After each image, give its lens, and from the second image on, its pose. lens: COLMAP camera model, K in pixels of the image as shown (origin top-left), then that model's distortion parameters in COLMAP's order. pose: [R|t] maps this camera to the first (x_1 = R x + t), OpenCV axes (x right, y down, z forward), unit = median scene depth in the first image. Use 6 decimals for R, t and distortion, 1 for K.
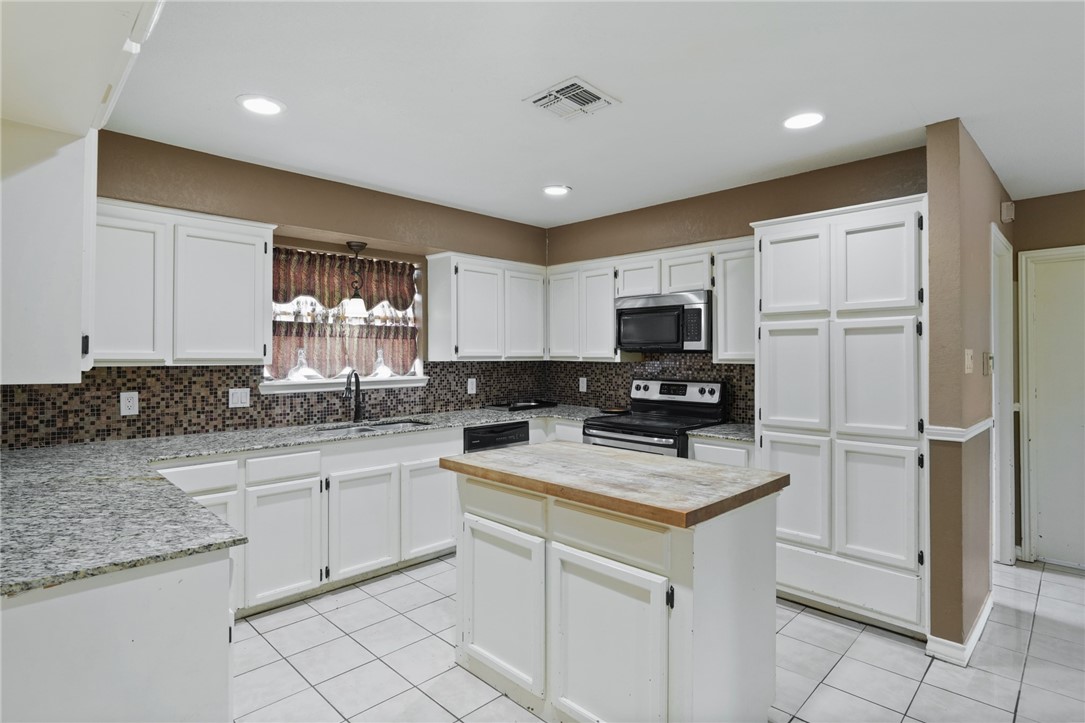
lens RADIAL K [[552.3, 0, 546.3], [0, 552.3, 361.0], [0, 0, 1]] dist [-0.000692, 0.002803]
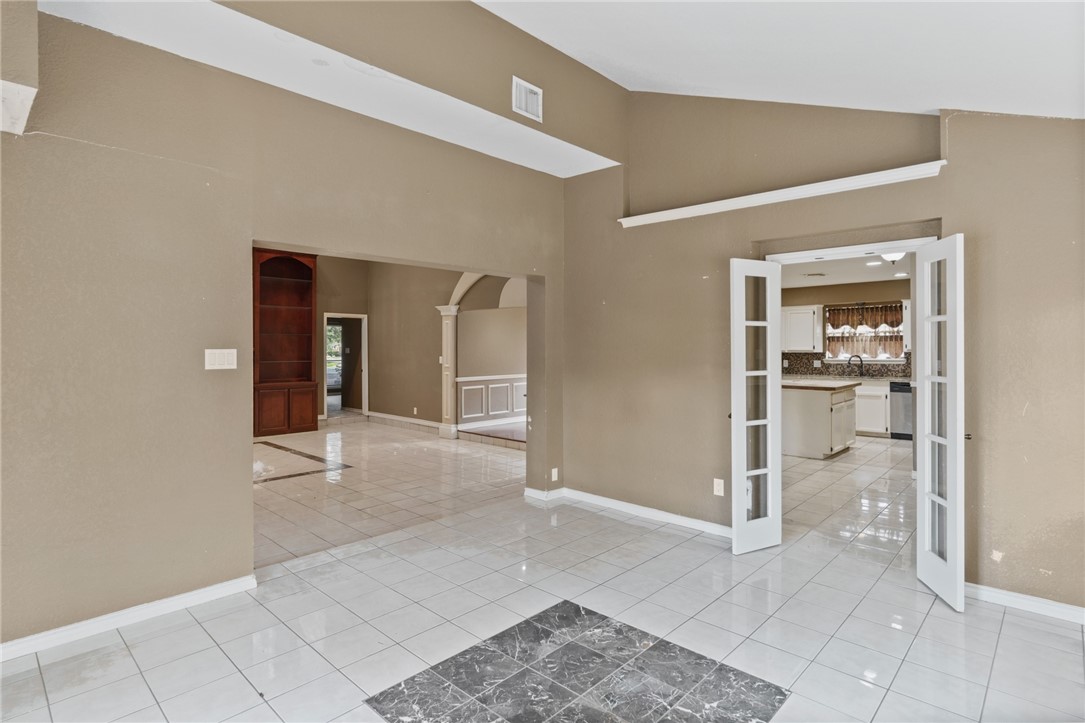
lens RADIAL K [[552.3, 0, 546.2], [0, 552.3, 350.9], [0, 0, 1]] dist [-0.000692, 0.002803]
pose [[0.039066, 0.010643, -0.999180, 2.058156], [0.000810, 0.999943, 0.010682, -0.029656], [0.999236, -0.001227, 0.039055, -0.478288]]
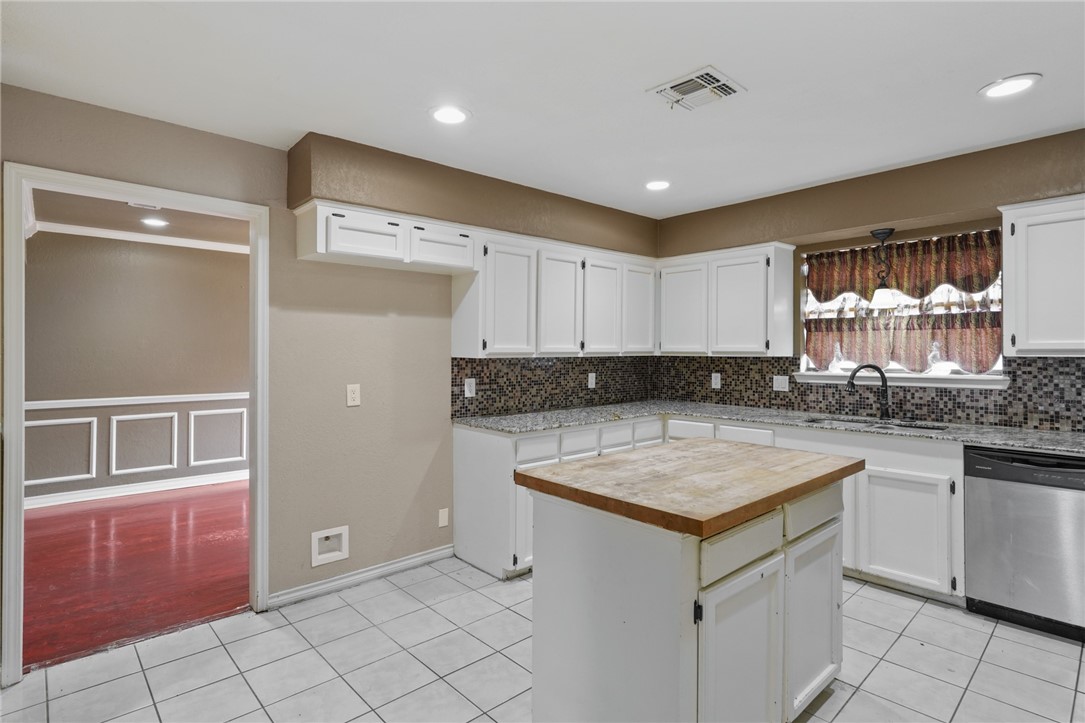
lens RADIAL K [[552.3, 0, 541.4], [0, 552.3, 350.8], [0, 0, 1]] dist [-0.000692, 0.002803]
pose [[-0.041572, 0.003243, -0.999130, 0.640390], [-0.006174, 0.999975, 0.003503, -0.007042], [0.999116, 0.006314, -0.041550, 0.464940]]
